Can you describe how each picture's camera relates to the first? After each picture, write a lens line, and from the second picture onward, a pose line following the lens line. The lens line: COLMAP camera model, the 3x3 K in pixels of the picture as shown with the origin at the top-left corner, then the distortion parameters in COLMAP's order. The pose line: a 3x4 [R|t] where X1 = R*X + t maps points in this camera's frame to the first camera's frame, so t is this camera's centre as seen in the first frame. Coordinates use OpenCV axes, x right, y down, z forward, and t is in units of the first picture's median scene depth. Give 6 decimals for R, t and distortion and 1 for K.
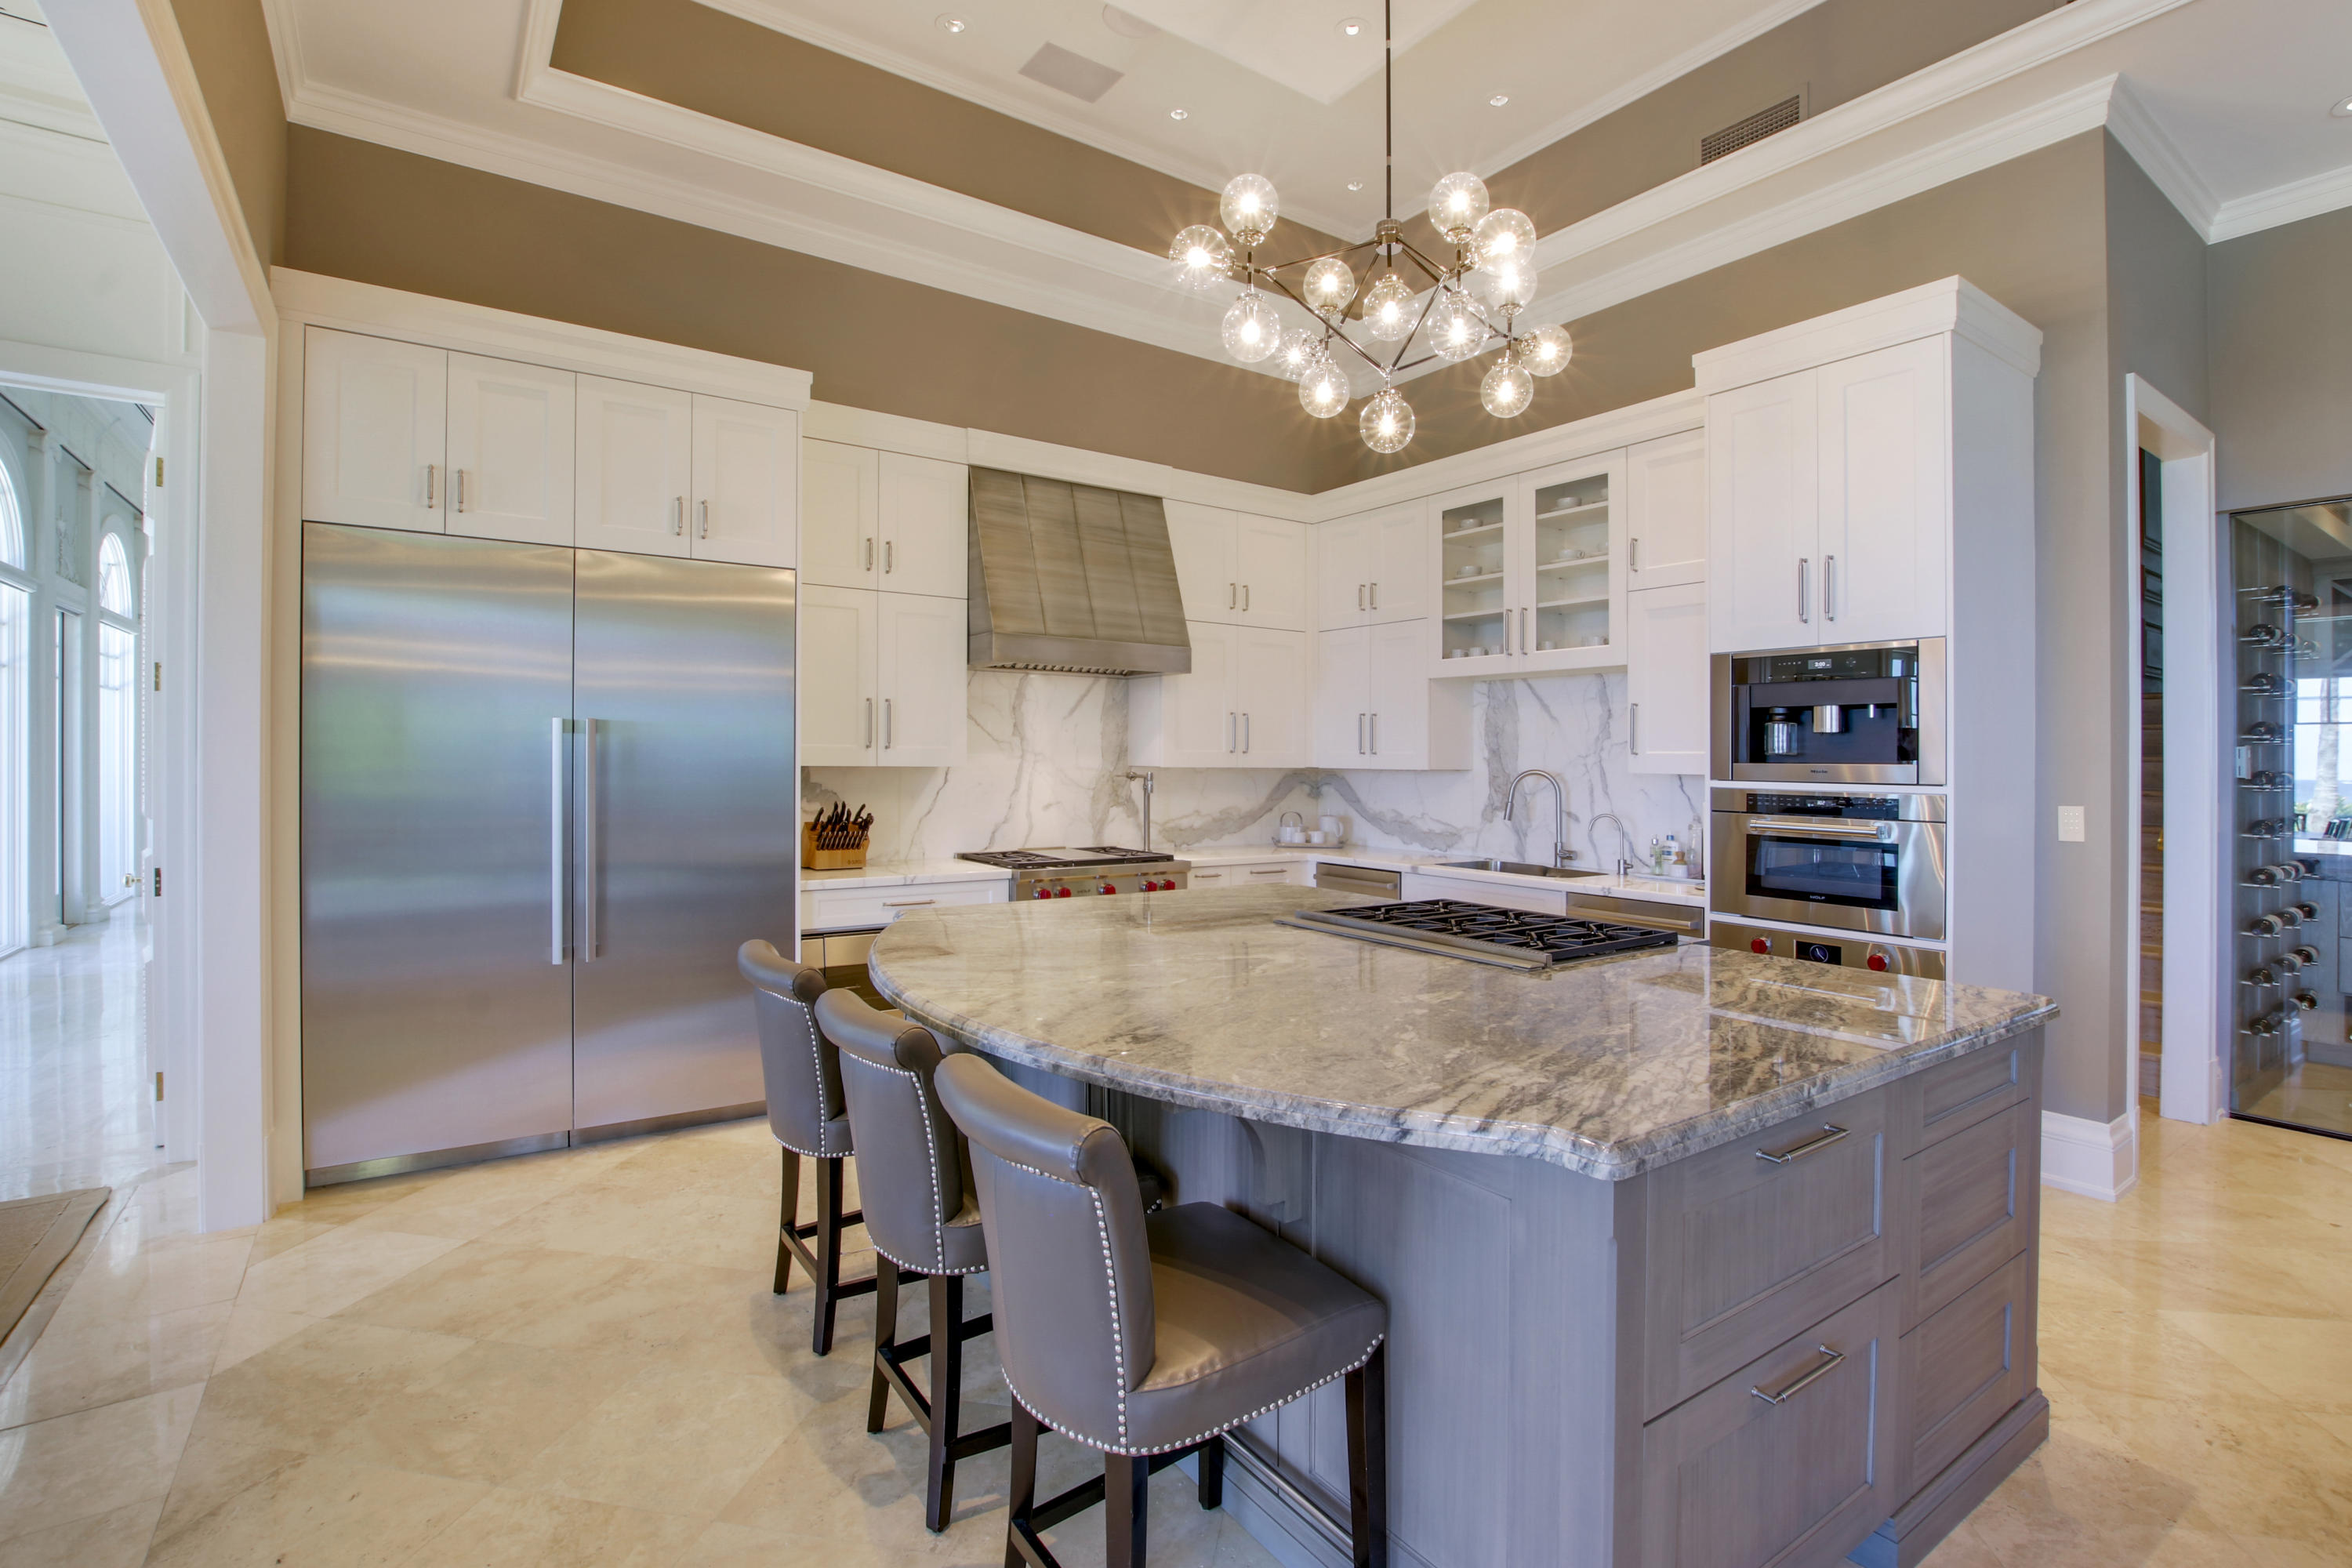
lens RADIAL K [[1088.5, 0, 1179.9], [0, 1088.5, 768.0], [0, 0, 1]] dist [-0.028968, 0.002961]
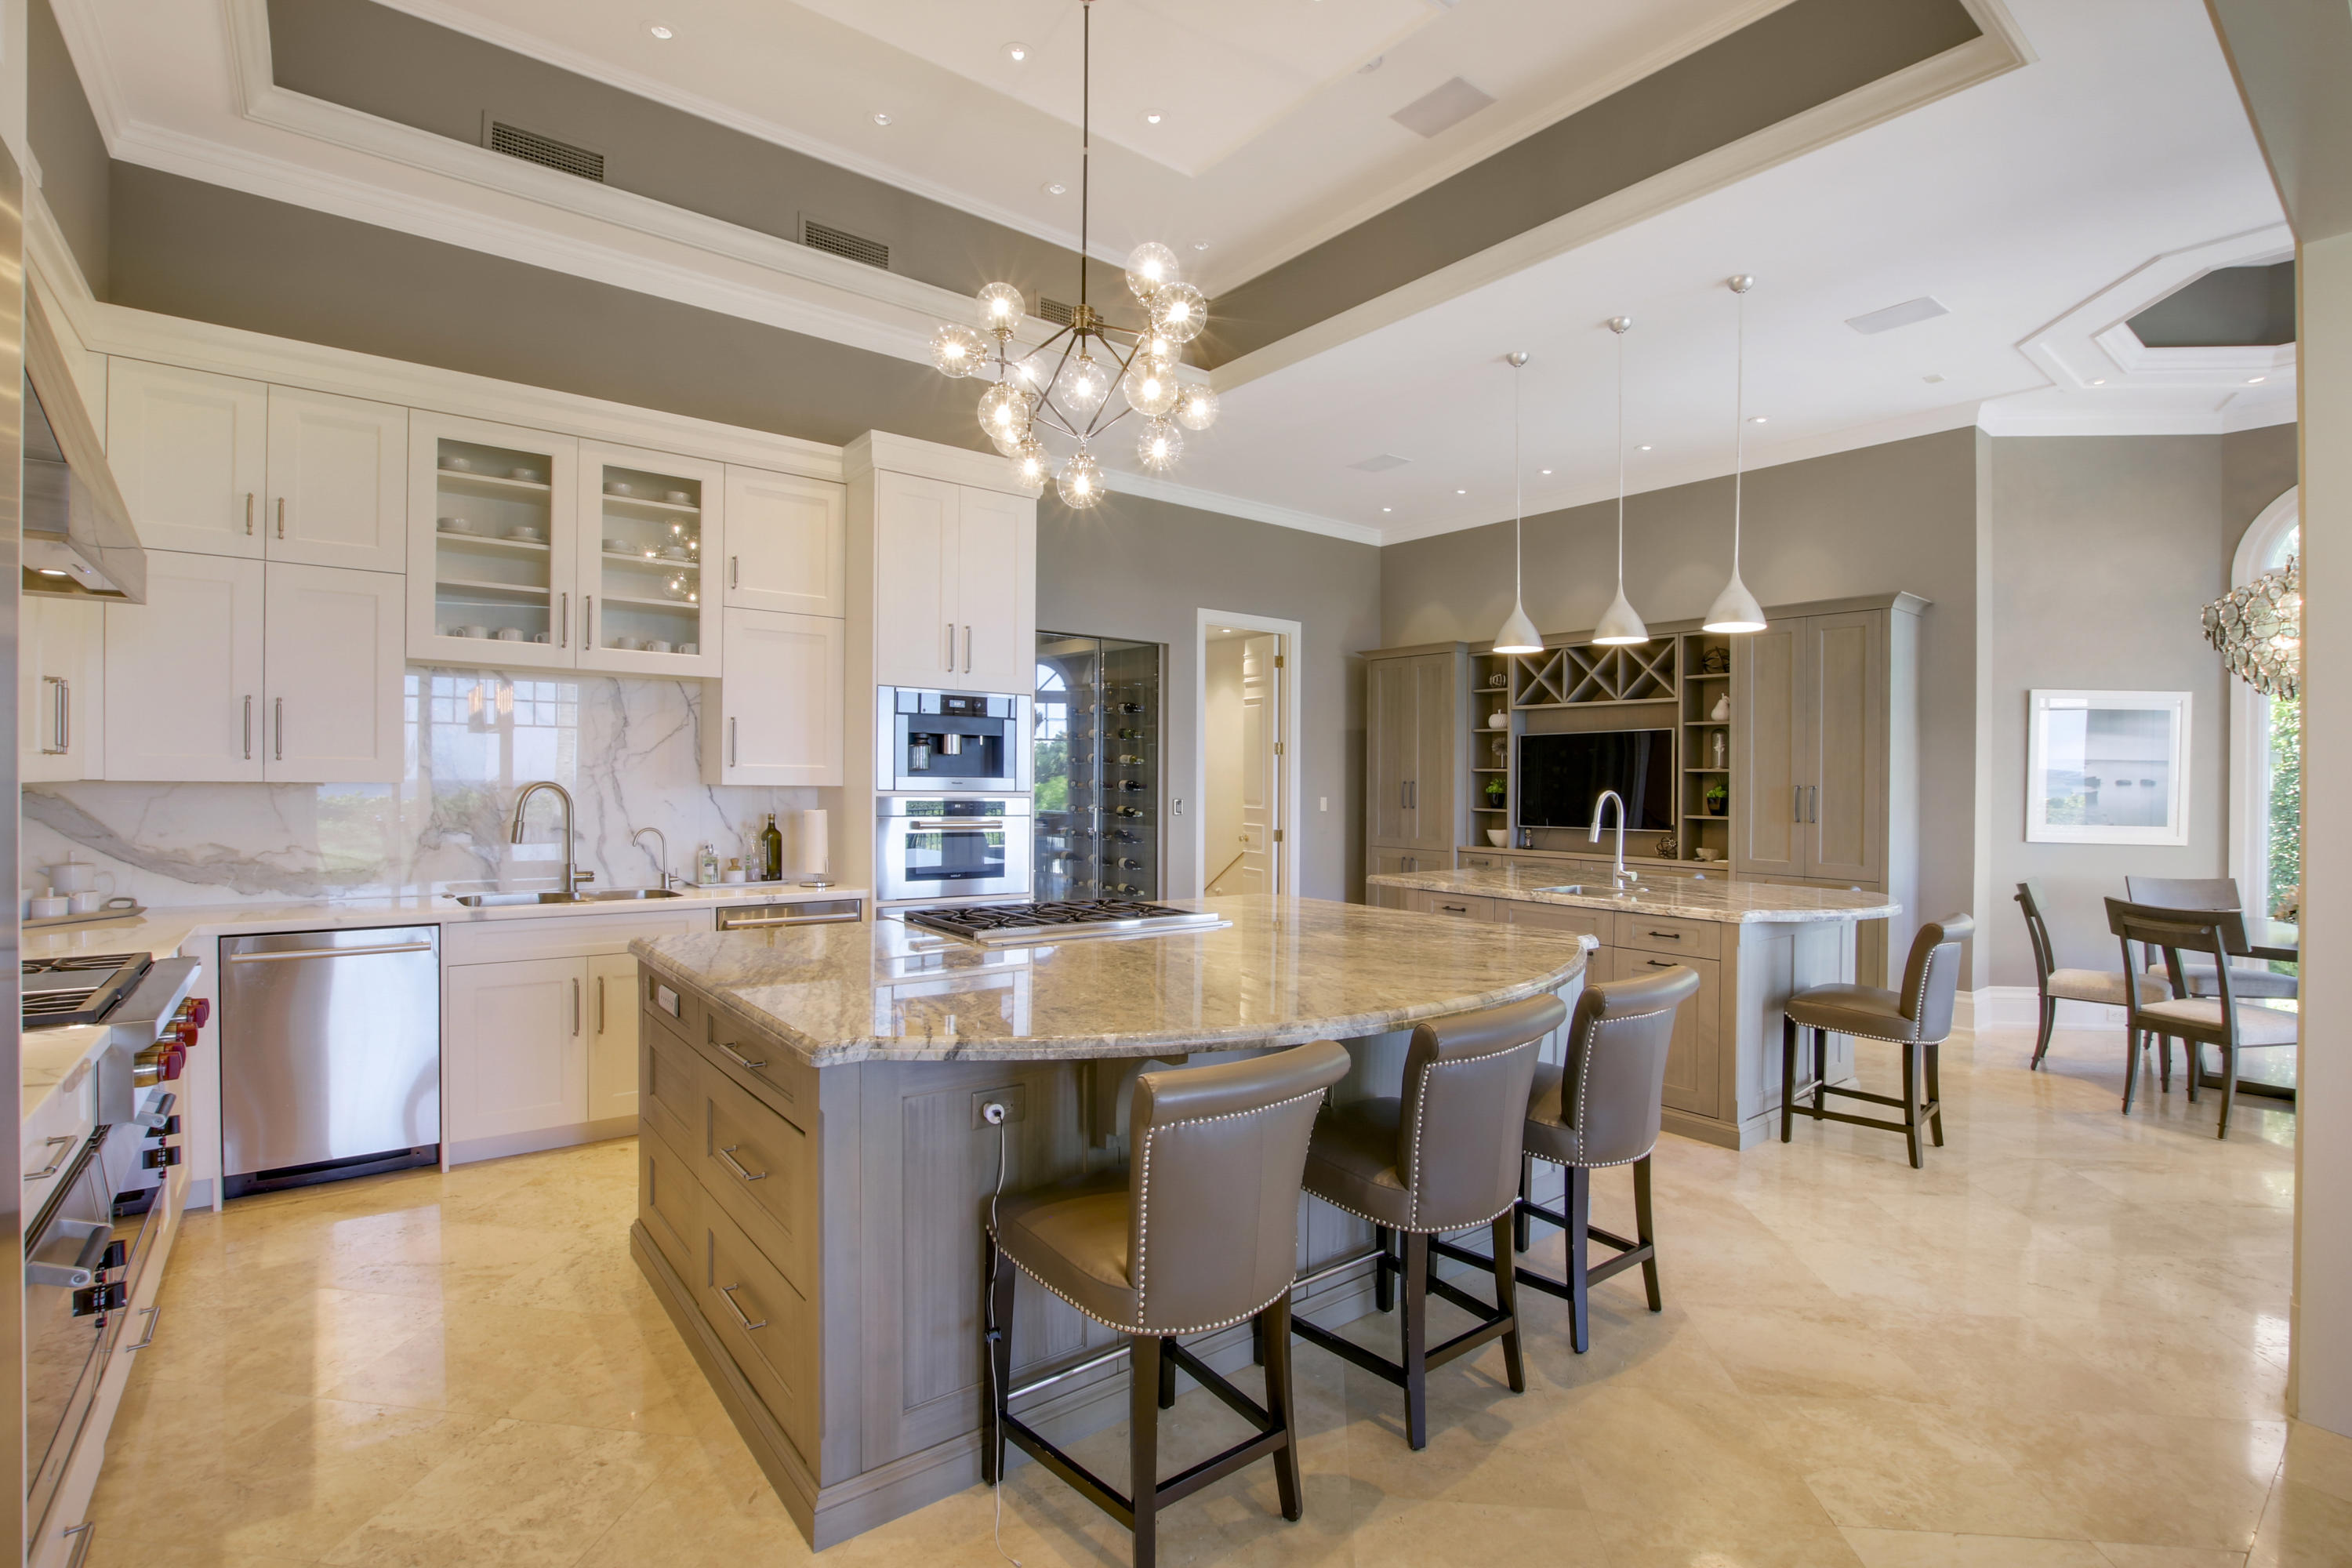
lens RADIAL K [[1088.5, 0, 1179.1], [0, 1088.5, 782.5], [0, 0, 1]] dist [-0.028968, 0.002961]
pose [[-0.062876, -0.008004, 0.997989, -0.613883], [-0.003084, 0.999965, 0.007826, -0.006807], [-0.998017, -0.002586, -0.062898, 0.620952]]
